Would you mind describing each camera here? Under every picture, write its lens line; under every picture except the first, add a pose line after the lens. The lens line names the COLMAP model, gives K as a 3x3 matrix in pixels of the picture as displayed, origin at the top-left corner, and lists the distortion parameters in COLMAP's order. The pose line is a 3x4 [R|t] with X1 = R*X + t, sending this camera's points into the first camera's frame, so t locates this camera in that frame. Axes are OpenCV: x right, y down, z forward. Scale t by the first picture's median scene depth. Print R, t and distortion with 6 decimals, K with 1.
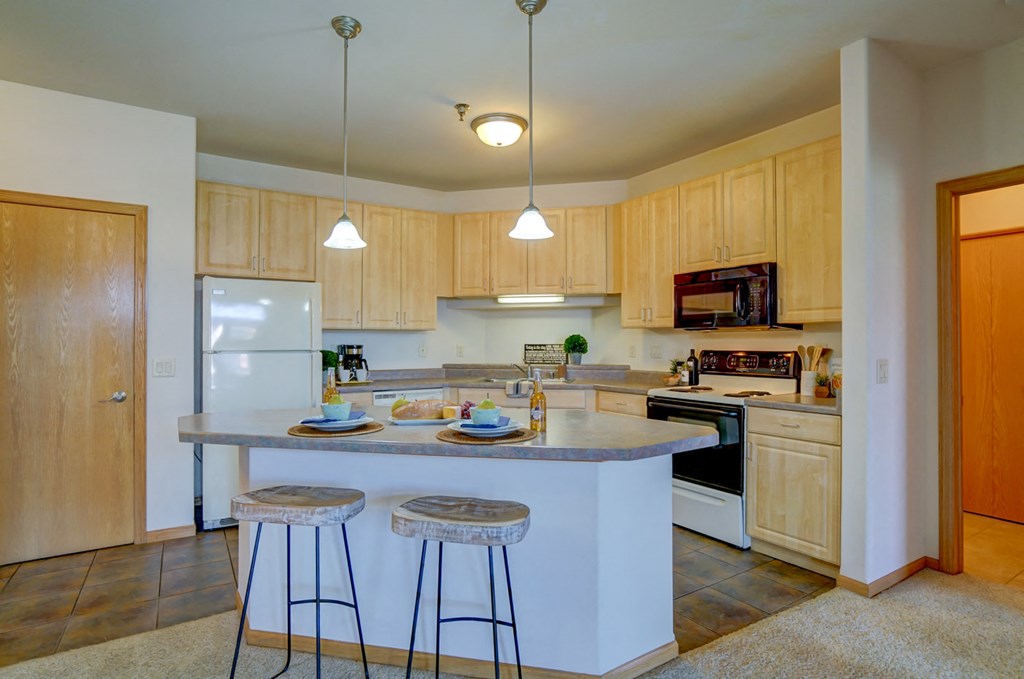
lens RADIAL K [[555.9, 0, 512.0], [0, 555.9, 339.5], [0, 0, 1]] dist [0.001570, 0.000372]
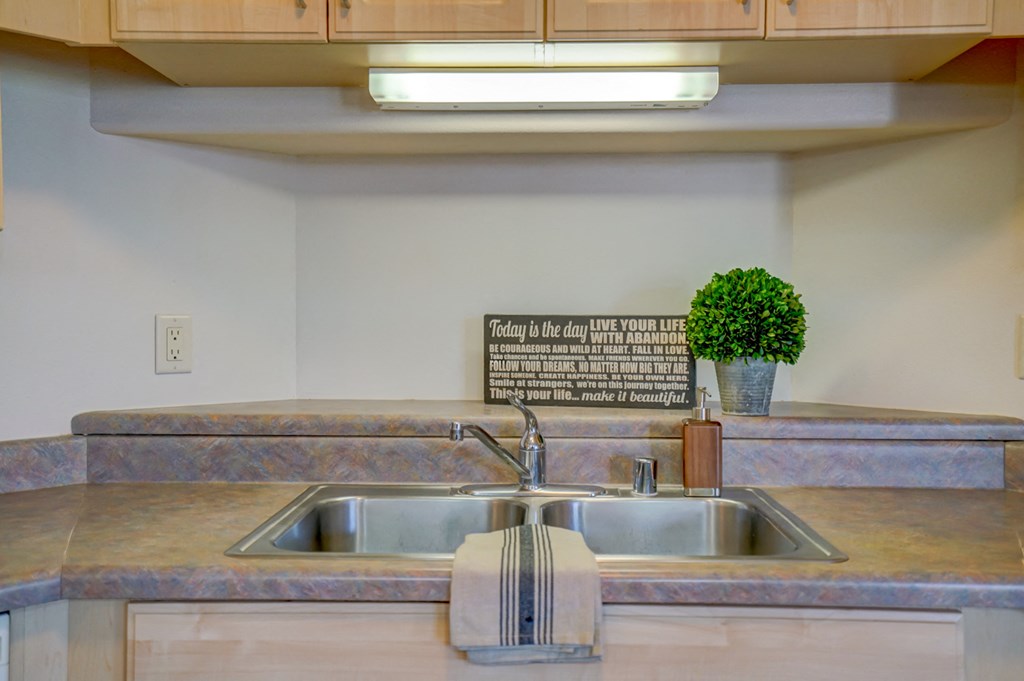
lens RADIAL K [[970.8, 0, 509.4], [0, 970.8, 329.2], [0, 0, 1]] dist [0.082232, -0.000784]
pose [[0.982663, -0.000300, 0.185400, -0.042611], [-0.004380, 0.999682, 0.024837, 0.005188], [-0.185349, -0.025219, 0.982349, 0.703591]]
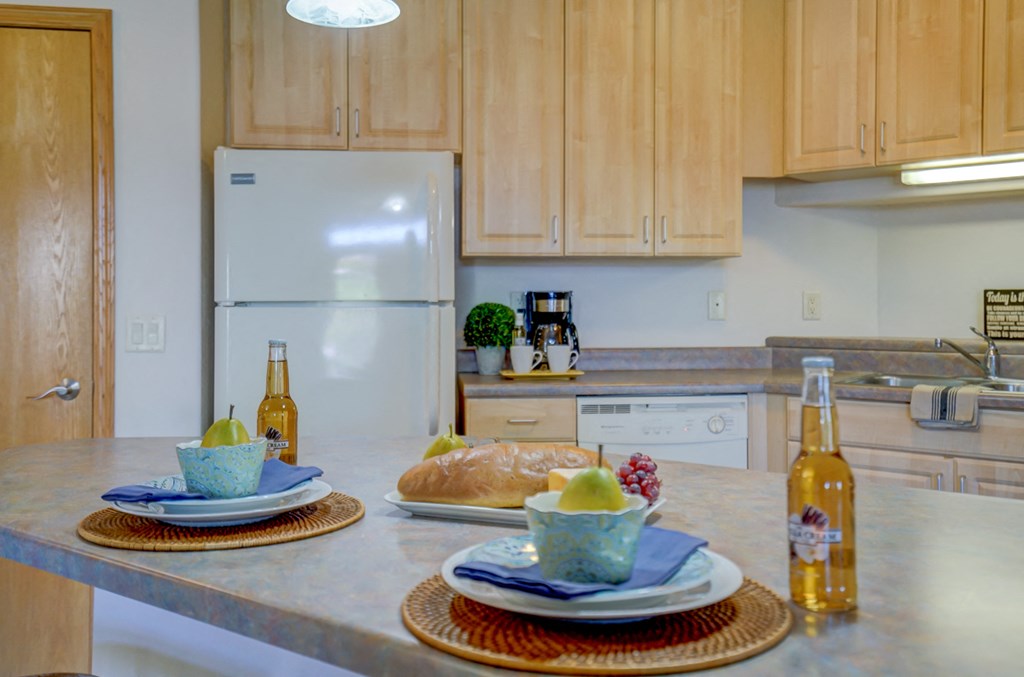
lens RADIAL K [[1003.9, 0, 512.7], [0, 1003.9, 298.1], [0, 0, 1]] dist [0.085965, 0.003202]
pose [[0.892090, -0.002432, -0.451851, 0.058087], [0.004289, 0.999986, 0.003085, 0.012220], [0.451837, -0.004690, 0.892088, 0.245899]]
